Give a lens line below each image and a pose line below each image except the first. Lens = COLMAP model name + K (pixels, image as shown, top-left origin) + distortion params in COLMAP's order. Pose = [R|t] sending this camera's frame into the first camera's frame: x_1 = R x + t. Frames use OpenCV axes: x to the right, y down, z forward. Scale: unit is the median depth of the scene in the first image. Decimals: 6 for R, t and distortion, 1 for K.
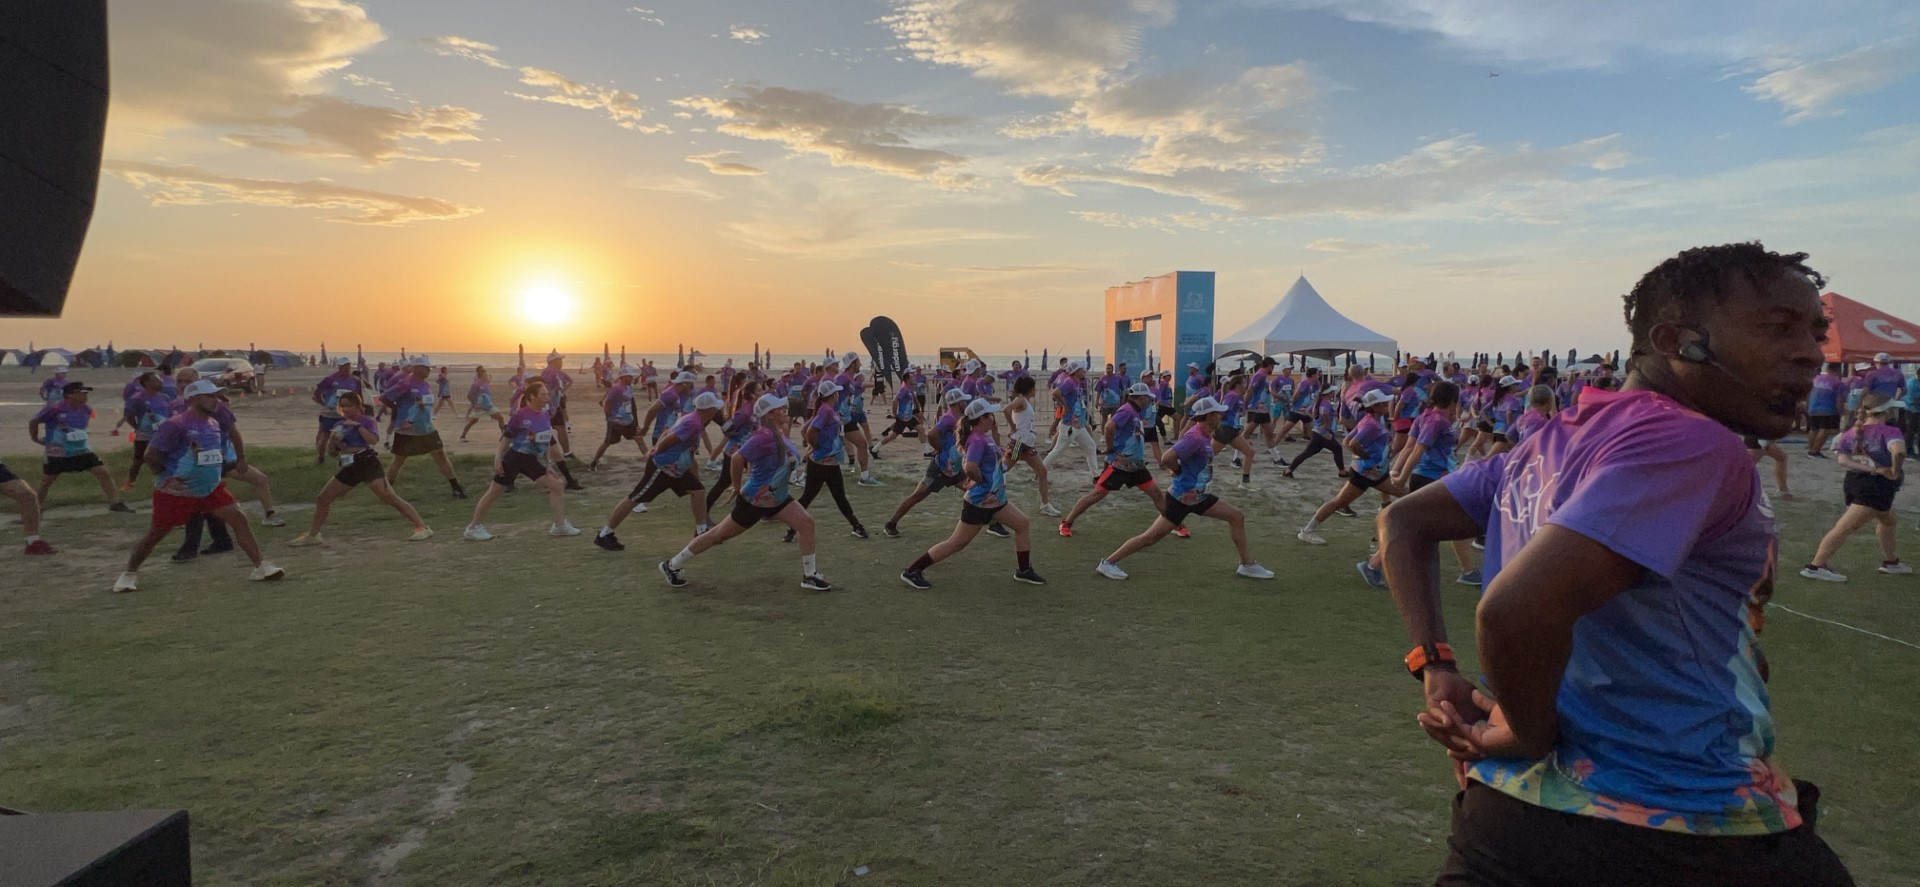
lens RADIAL K [[882.6, 0, 952.8], [0, 882.6, 430.9], [0, 0, 1]] dist [-0.004006, 0.001214]
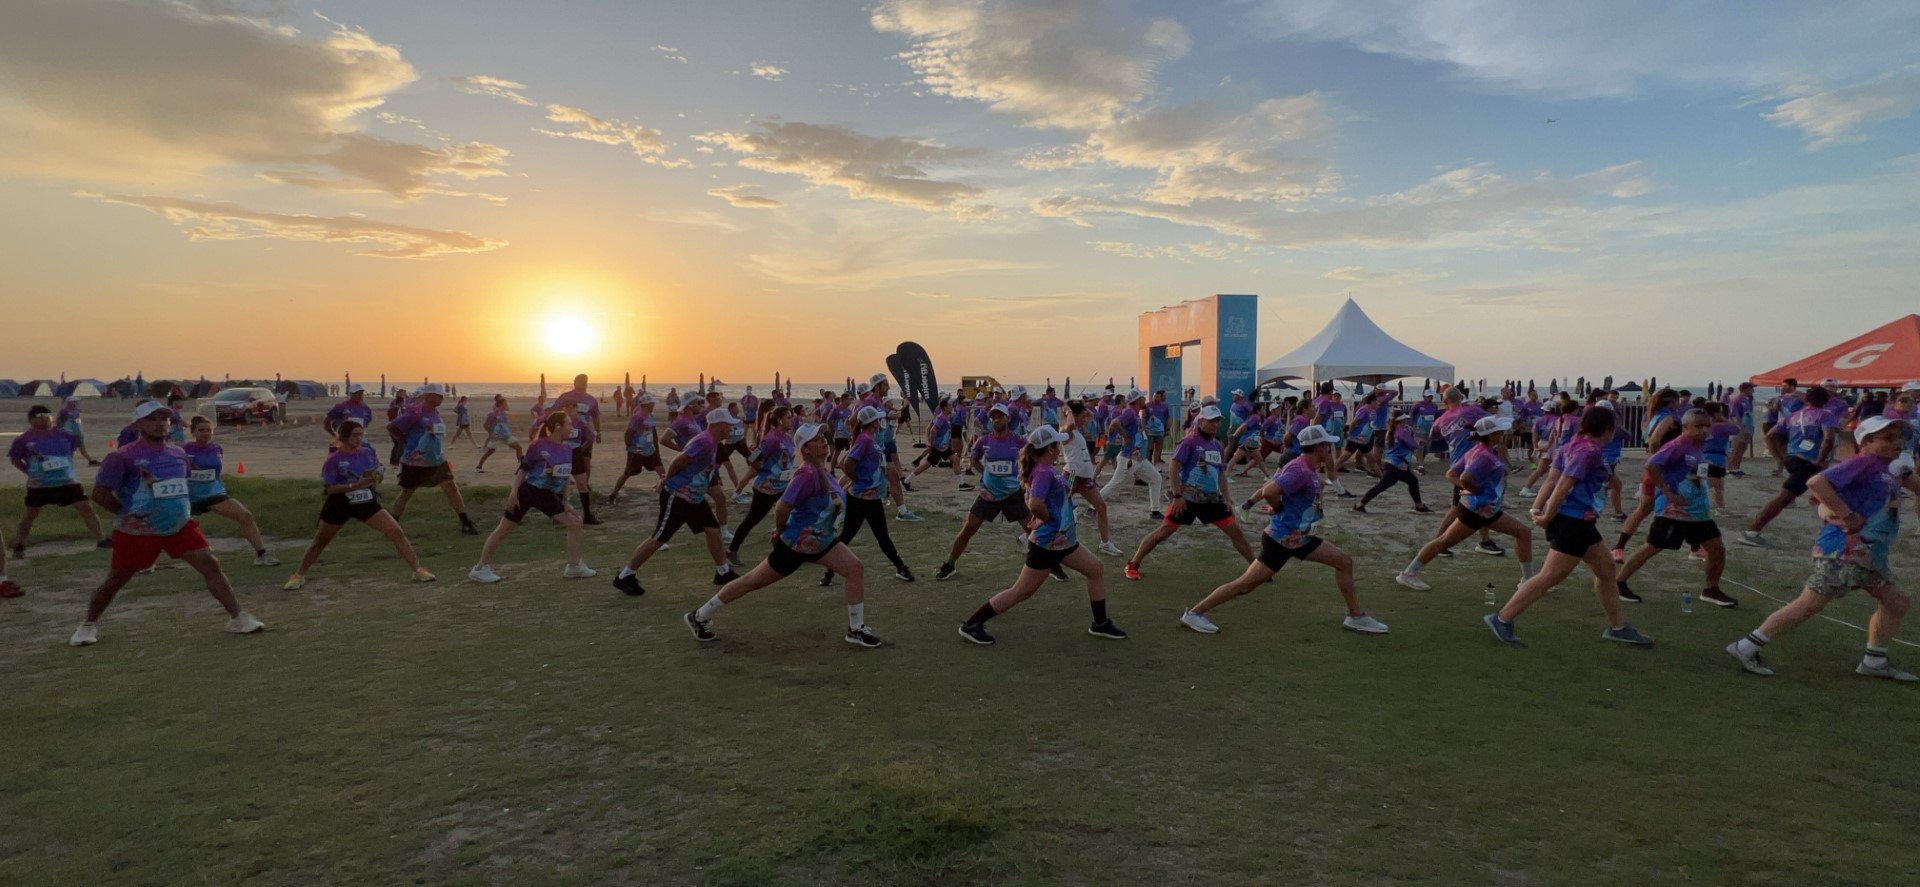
lens RADIAL K [[882.6, 0, 952.1], [0, 882.6, 426.9], [0, 0, 1]] dist [-0.004006, 0.001214]
pose [[0.999793, -0.001088, -0.020317, -0.036952], [0.000324, 0.999294, -0.037559, -0.001893], [0.020343, 0.037544, 0.999088, 0.092967]]
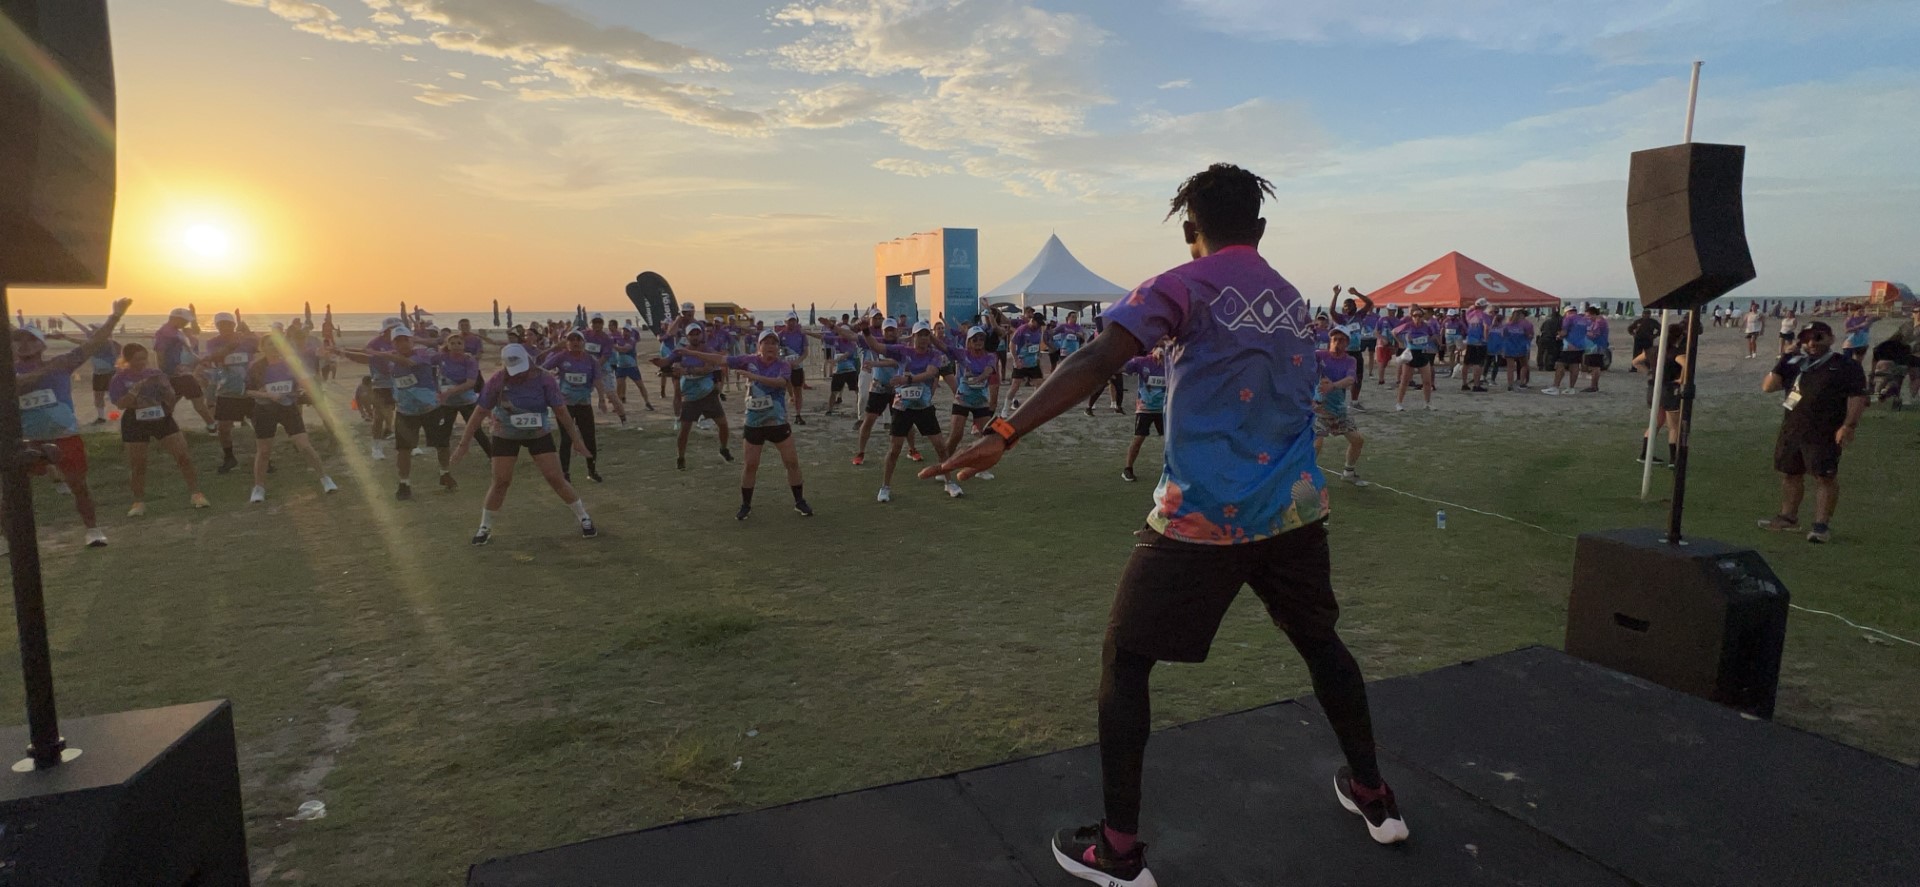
lens RADIAL K [[882.6, 0, 948.1], [0, 882.6, 437.3], [0, 0, 1]] dist [-0.004006, 0.001214]
pose [[0.966545, -0.047802, 0.252002, -0.042517], [0.033018, 0.997494, 0.062574, 0.006337], [-0.254361, -0.052160, 0.965702, -0.076667]]
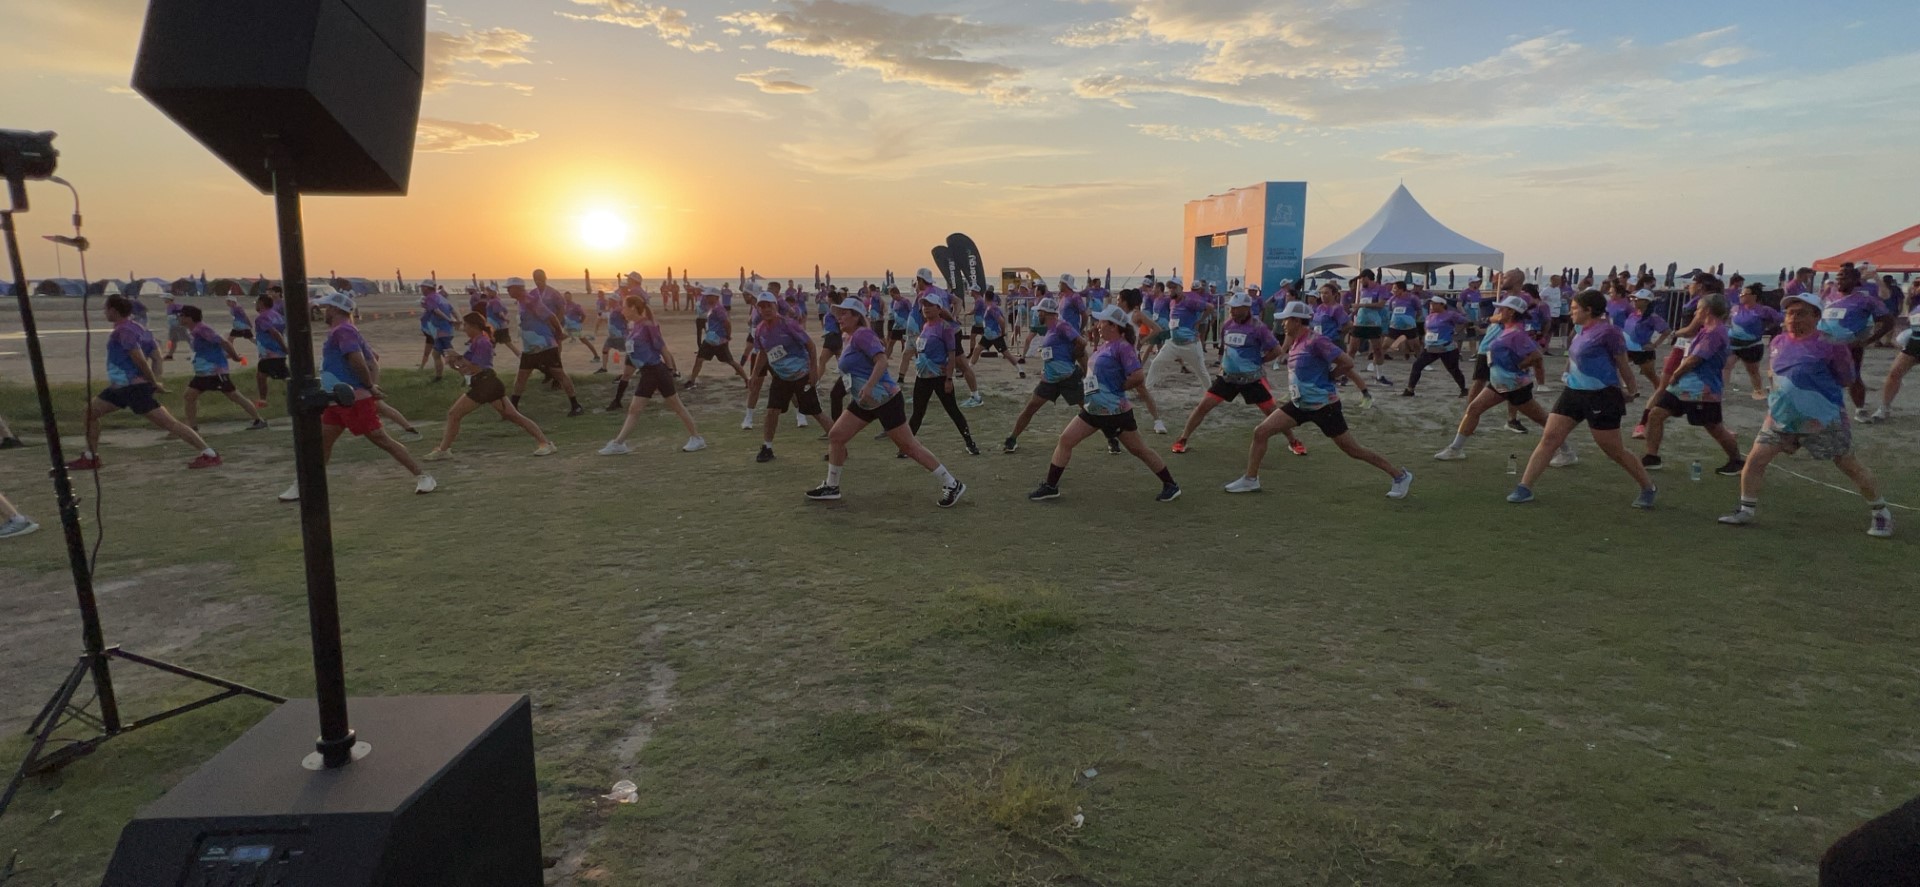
lens RADIAL K [[882.6, 0, 953.1], [0, 882.6, 435.0], [0, 0, 1]] dist [-0.004006, 0.001214]
pose [[0.998176, 0.001063, -0.060369, -0.064957], [0.004454, 0.995824, 0.091189, 0.008523], [0.060214, -0.091292, 0.994002, 0.010681]]
